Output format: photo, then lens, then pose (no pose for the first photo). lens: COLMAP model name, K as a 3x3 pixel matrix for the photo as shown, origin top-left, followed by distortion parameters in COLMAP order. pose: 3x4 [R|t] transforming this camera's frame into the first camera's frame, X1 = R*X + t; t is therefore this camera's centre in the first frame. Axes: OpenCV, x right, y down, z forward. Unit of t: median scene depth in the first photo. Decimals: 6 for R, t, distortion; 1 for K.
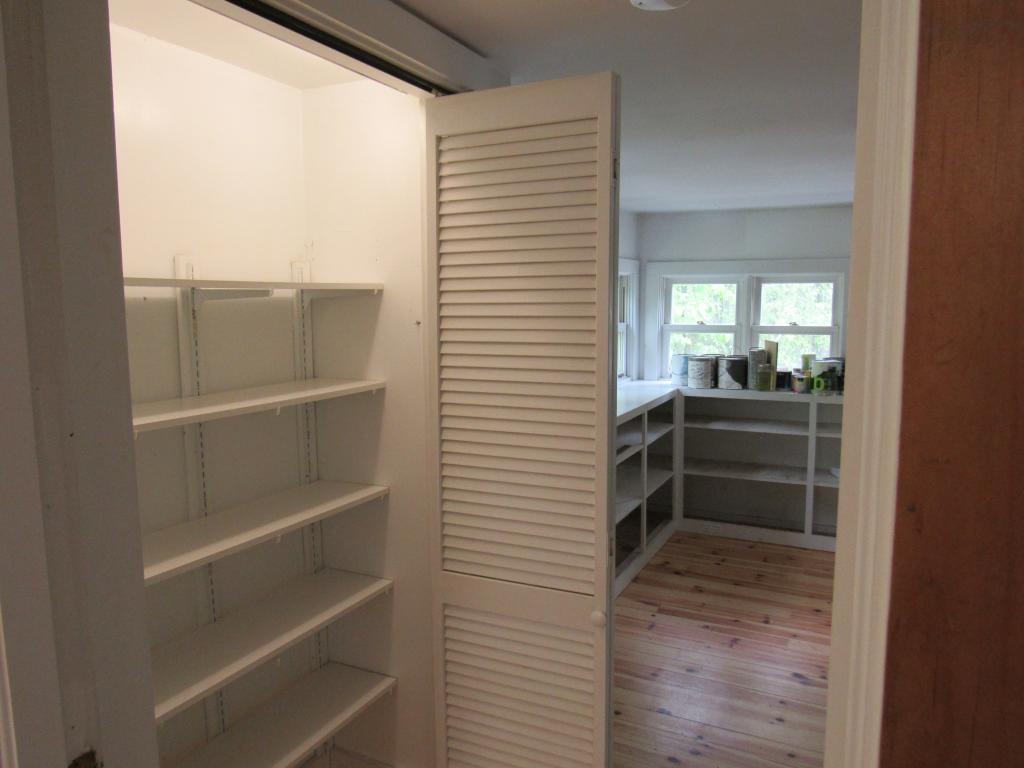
lens RADIAL K [[730.3, 0, 517.3], [0, 730.3, 386.6], [0, 0, 1]] dist [-0.023081, -0.003274]
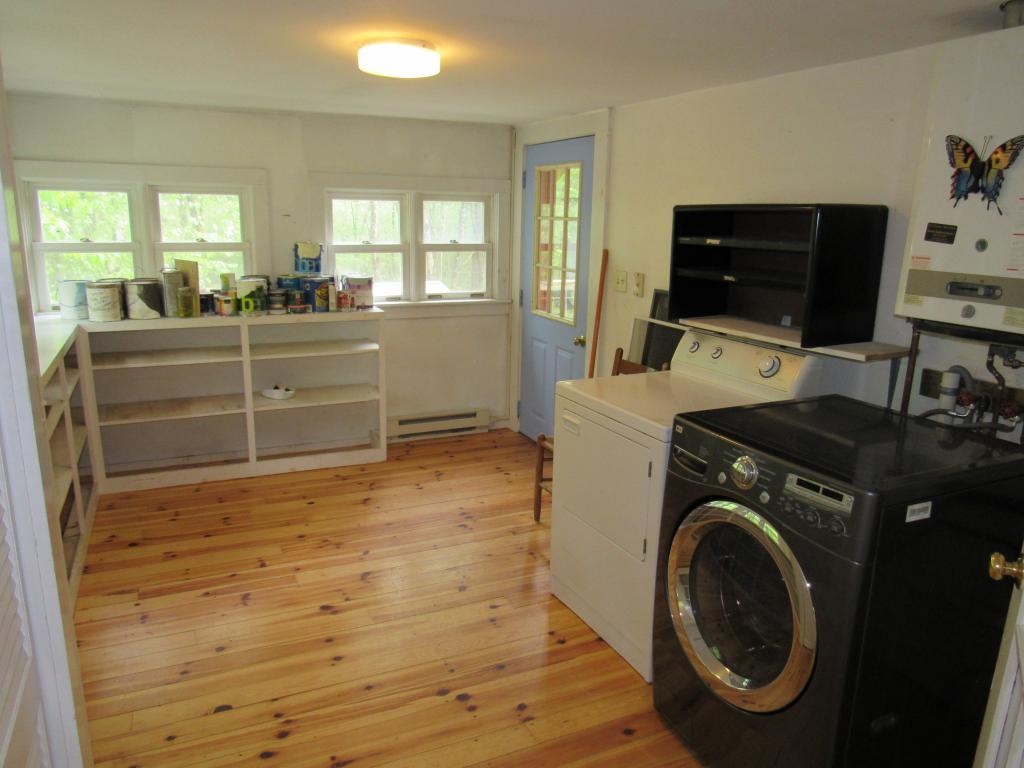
lens RADIAL K [[730.3, 0, 512.2], [0, 730.3, 389.2], [0, 0, 1]] dist [-0.023081, -0.003274]
pose [[0.625100, -0.165788, 0.762735, -0.104108], [0.070388, 0.985174, 0.156450, -0.018474], [-0.777365, -0.044110, 0.627502, 0.132852]]
